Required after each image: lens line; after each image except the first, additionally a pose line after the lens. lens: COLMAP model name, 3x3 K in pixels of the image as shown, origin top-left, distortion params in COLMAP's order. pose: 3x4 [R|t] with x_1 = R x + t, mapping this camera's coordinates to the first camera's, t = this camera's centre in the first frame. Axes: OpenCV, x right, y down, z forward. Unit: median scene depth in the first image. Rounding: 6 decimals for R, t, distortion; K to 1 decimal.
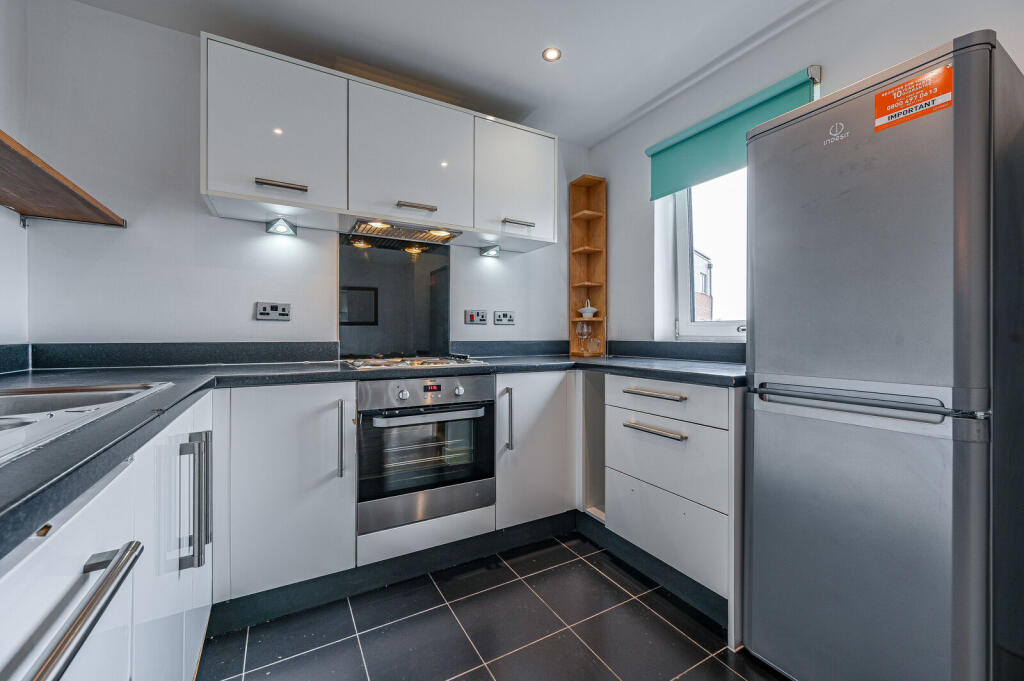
lens RADIAL K [[400.7, 0, 503.7], [0, 400.7, 336.8], [0, 0, 1]] dist [-0.001014, 0.000161]
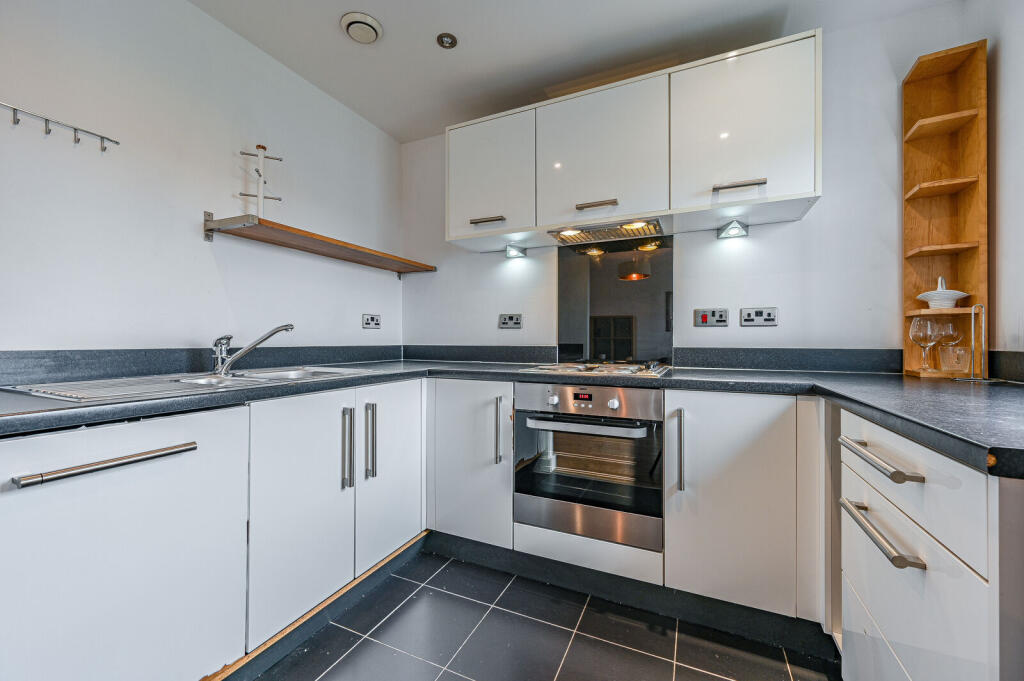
lens RADIAL K [[400.7, 0, 510.6], [0, 400.7, 340.2], [0, 0, 1]] dist [-0.001014, 0.000161]
pose [[0.594270, -0.000853, -0.804265, 0.423278], [-0.004515, 0.999980, -0.004397, 0.000904], [0.804253, 0.006244, 0.594255, 0.271969]]
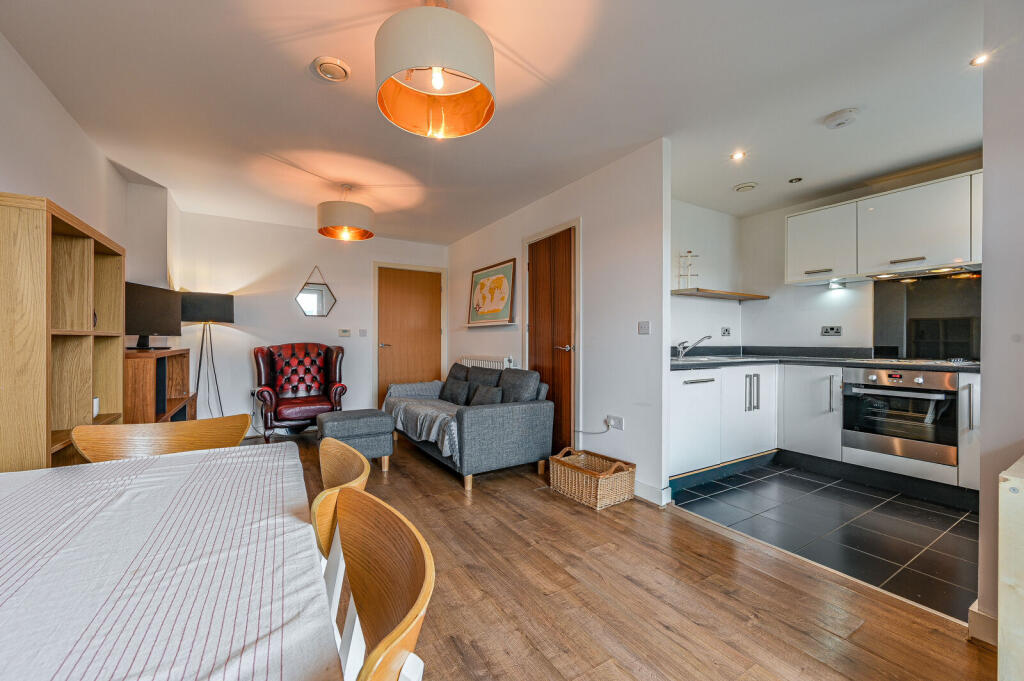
lens RADIAL K [[400.7, 0, 514.8], [0, 400.7, 341.6], [0, 0, 1]] dist [-0.001014, 0.000161]
pose [[0.043574, 0.000912, -0.999050, 1.244624], [-0.007974, 0.999968, 0.000565, -0.002138], [0.999018, 0.007942, 0.043580, -0.564872]]
